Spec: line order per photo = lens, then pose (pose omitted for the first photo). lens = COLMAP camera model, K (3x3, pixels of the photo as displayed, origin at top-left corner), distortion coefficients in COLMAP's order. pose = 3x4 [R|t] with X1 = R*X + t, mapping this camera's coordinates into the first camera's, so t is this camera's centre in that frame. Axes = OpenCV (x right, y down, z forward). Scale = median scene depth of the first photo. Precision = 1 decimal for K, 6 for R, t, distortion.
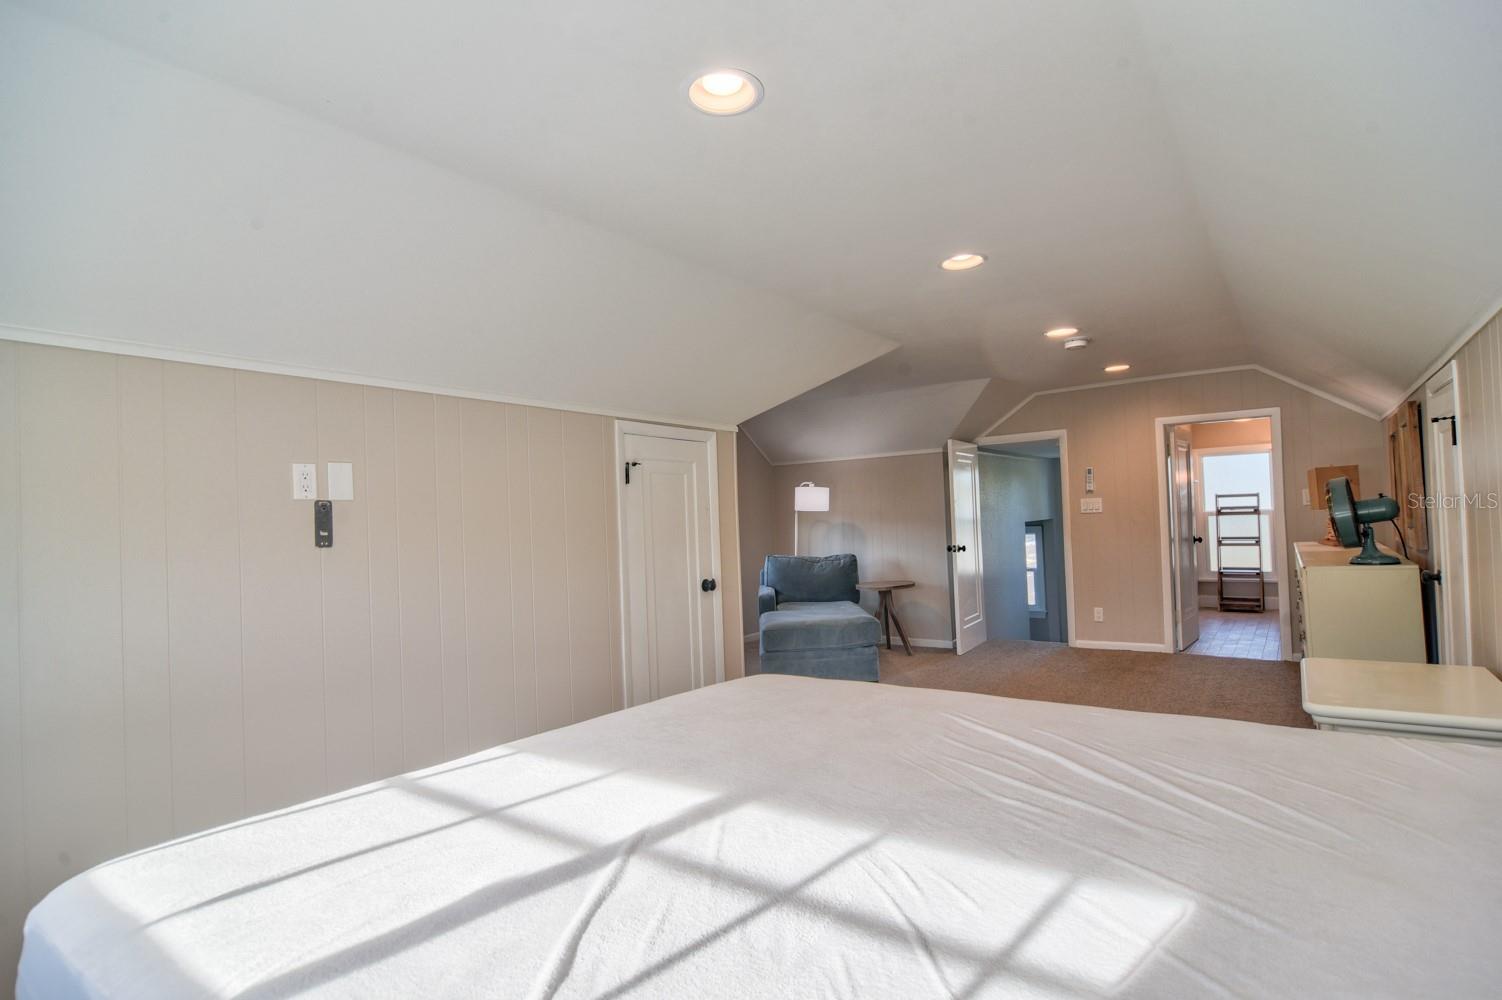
lens RADIAL K [[748.6, 0, 751.9], [0, 748.6, 504.2], [0, 0, 1]] dist [-0.001345, -0.009349]
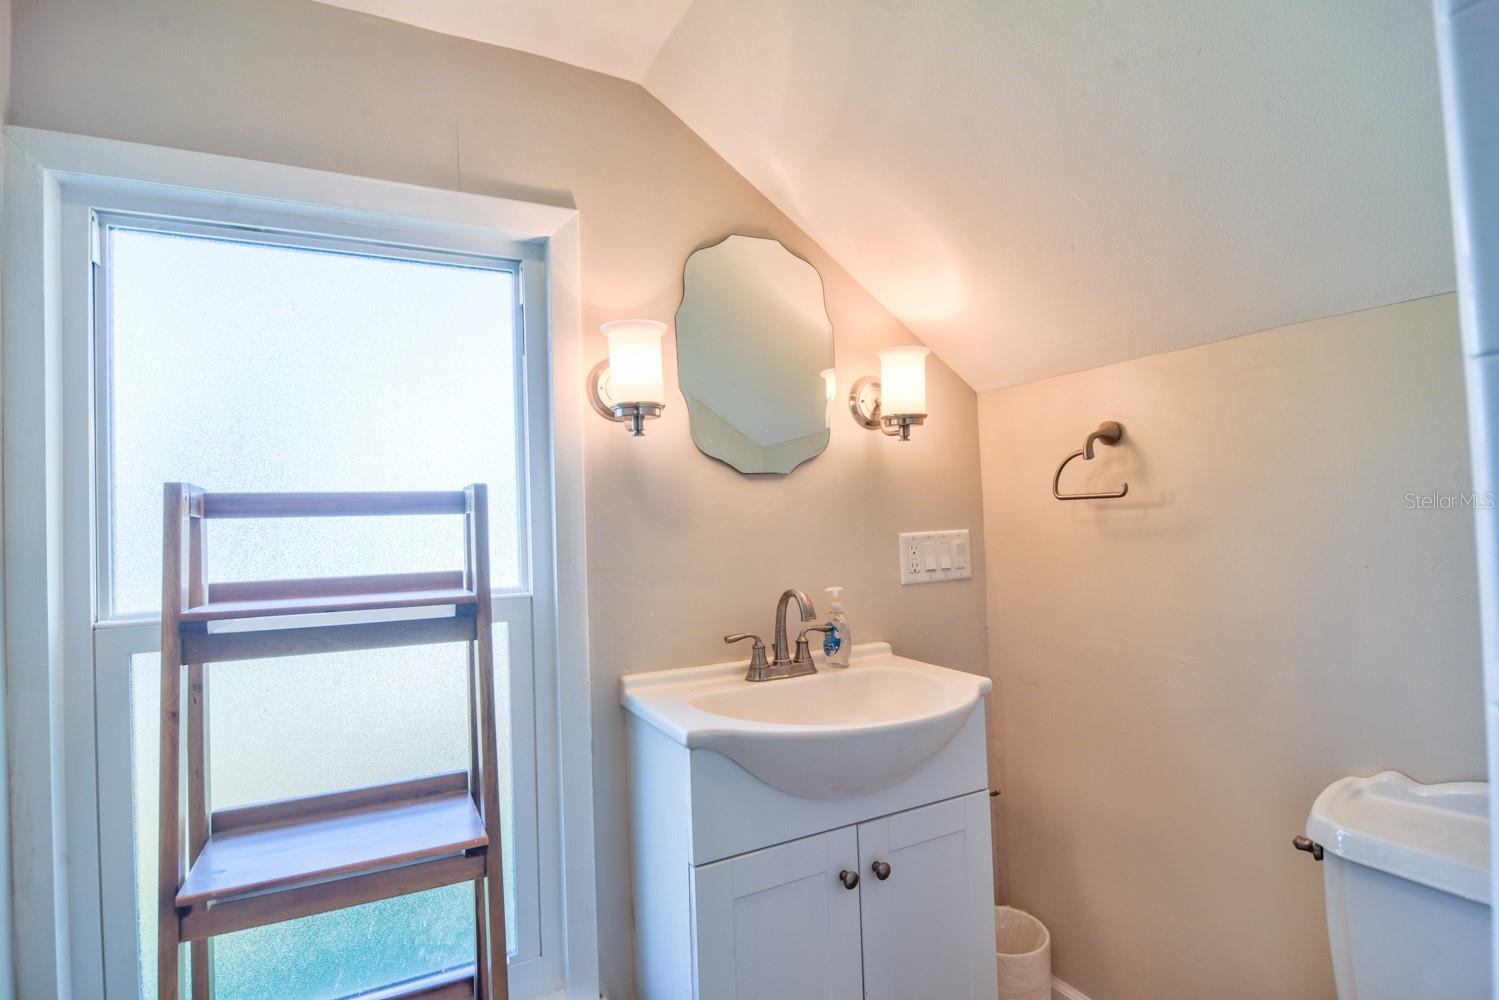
lens RADIAL K [[747.1, 0, 750.4], [0, 747.1, 504.2], [0, 0, 1]] dist [-0.001345, -0.009349]
pose [[0.445046, 0.043837, 0.894434, 0.676133], [0.002522, 0.998736, -0.050204, -0.004616], [-0.895504, 0.024599, 0.444373, 1.051415]]
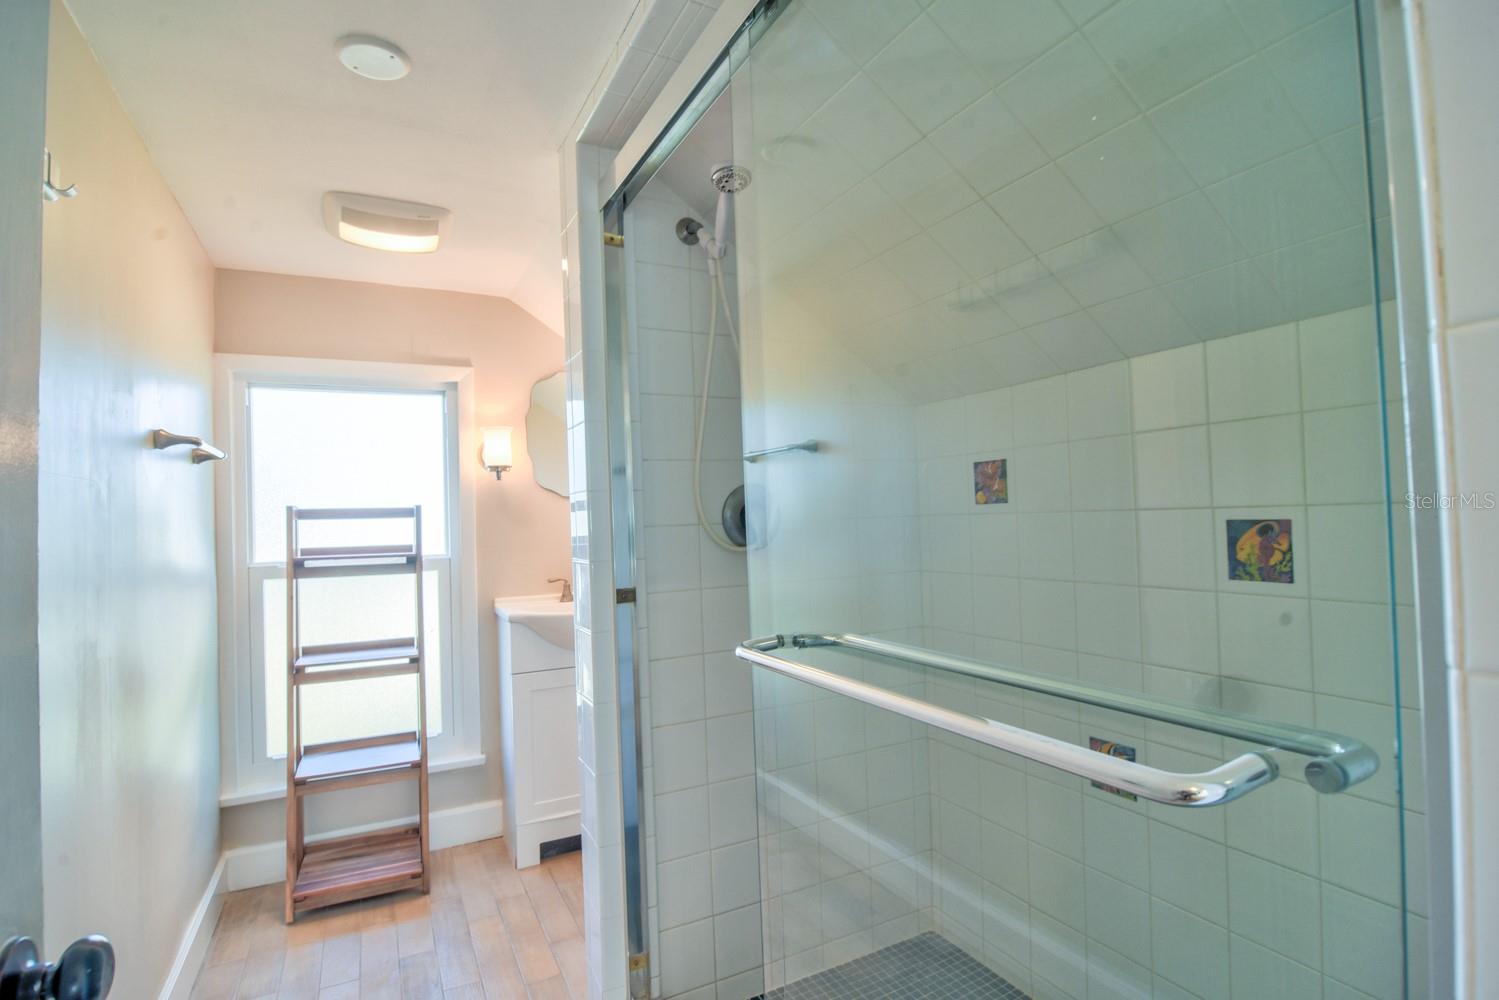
lens RADIAL K [[747.1, 0, 750.4], [0, 747.1, 504.2], [0, 0, 1]] dist [-0.001345, -0.009349]
pose [[0.452566, 0.041321, 0.890773, 0.536119], [-0.002232, 0.998975, -0.045206, -0.001401], [-0.891728, 0.018470, 0.452194, 0.856294]]
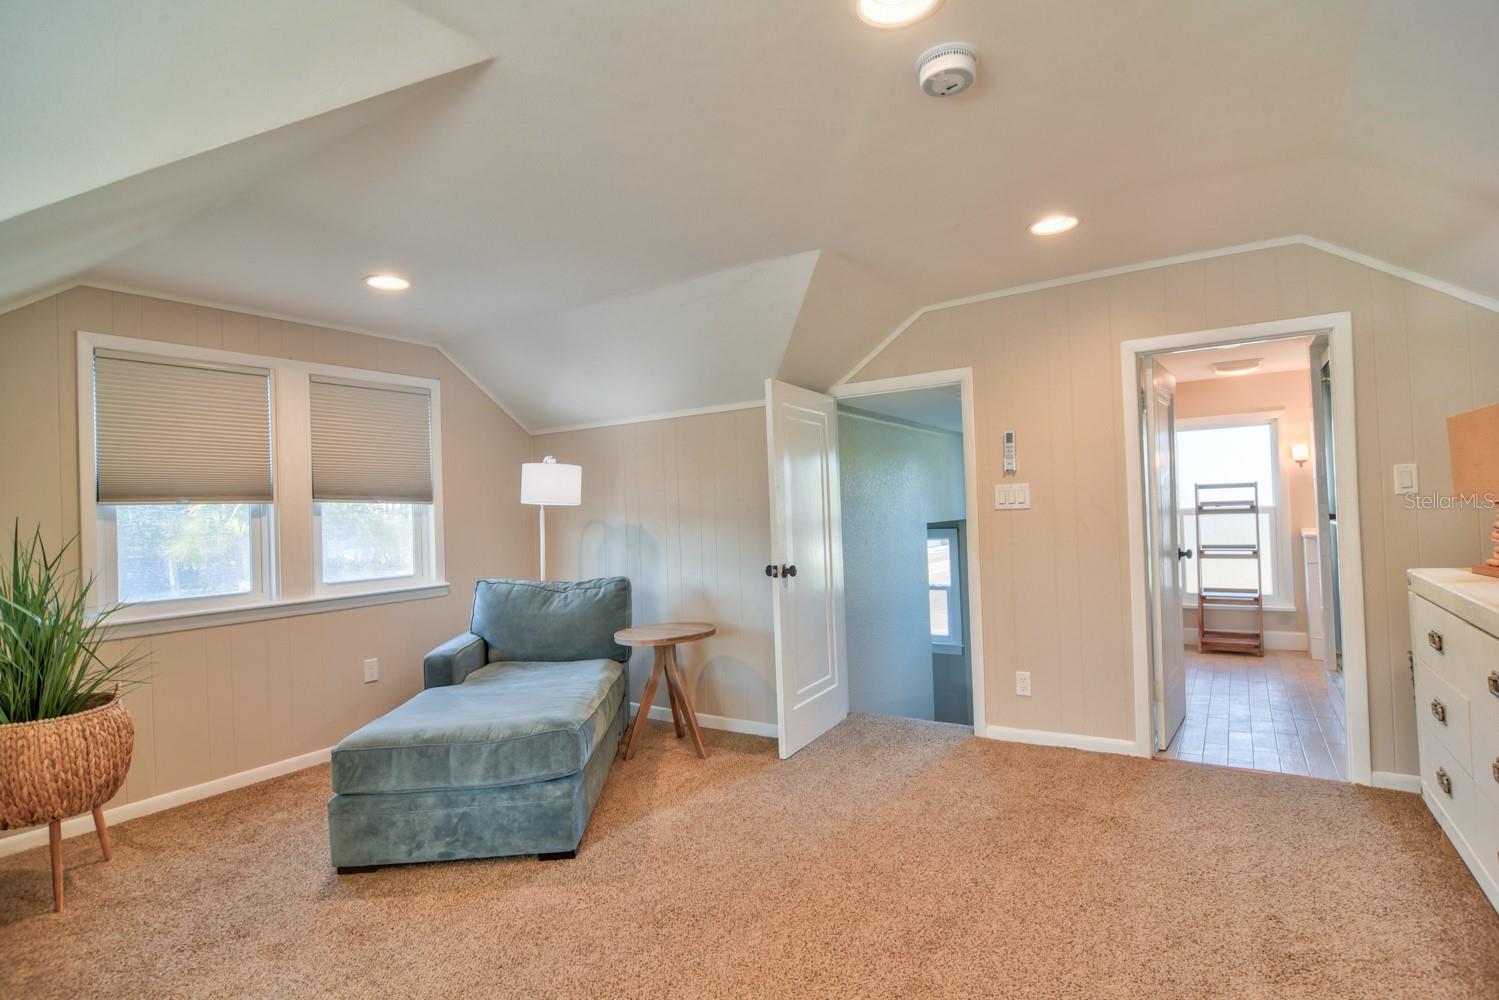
lens RADIAL K [[747.1, 0, 750.4], [0, 747.1, 504.2], [0, 0, 1]] dist [-0.001345, -0.009349]
pose [[0.998184, 0.002969, 0.060168, 0.201096], [-0.003101, 0.999993, 0.002090, 0.006831], [-0.060162, -0.002273, 0.998186, 0.403382]]
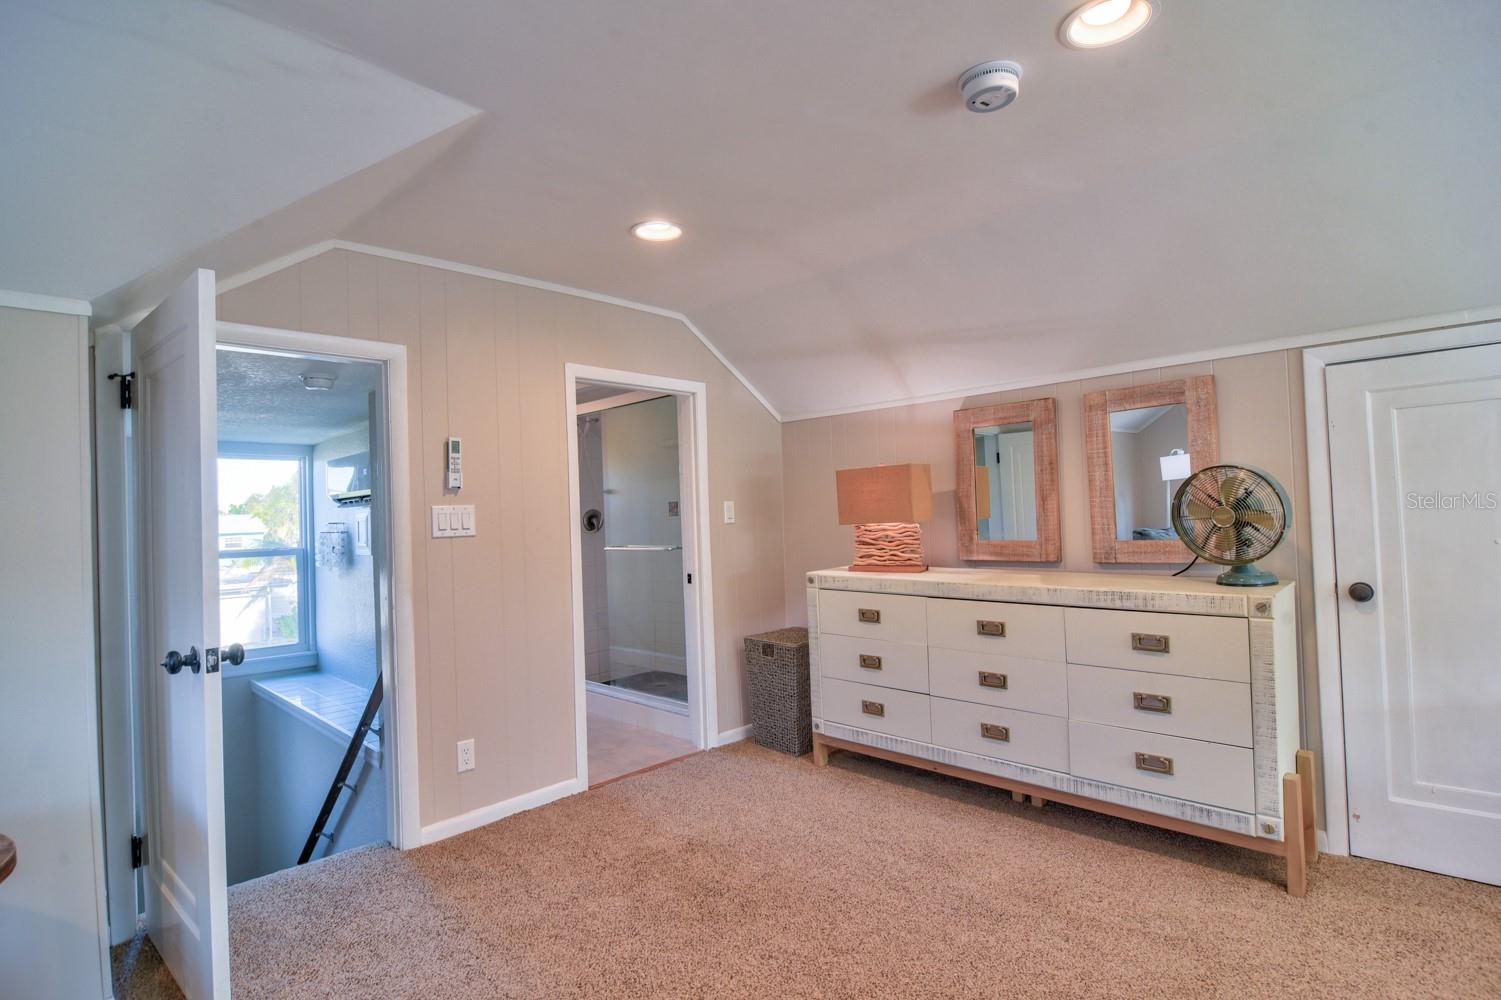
lens RADIAL K [[748.1, 0, 751.4], [0, 748.1, 504.2], [0, 0, 1]] dist [-0.001345, -0.009349]
pose [[0.135941, 0.052229, 0.989339, 0.018105], [0.010396, 0.998479, -0.054140, 0.017551], [-0.990662, 0.017645, 0.135191, 0.708144]]
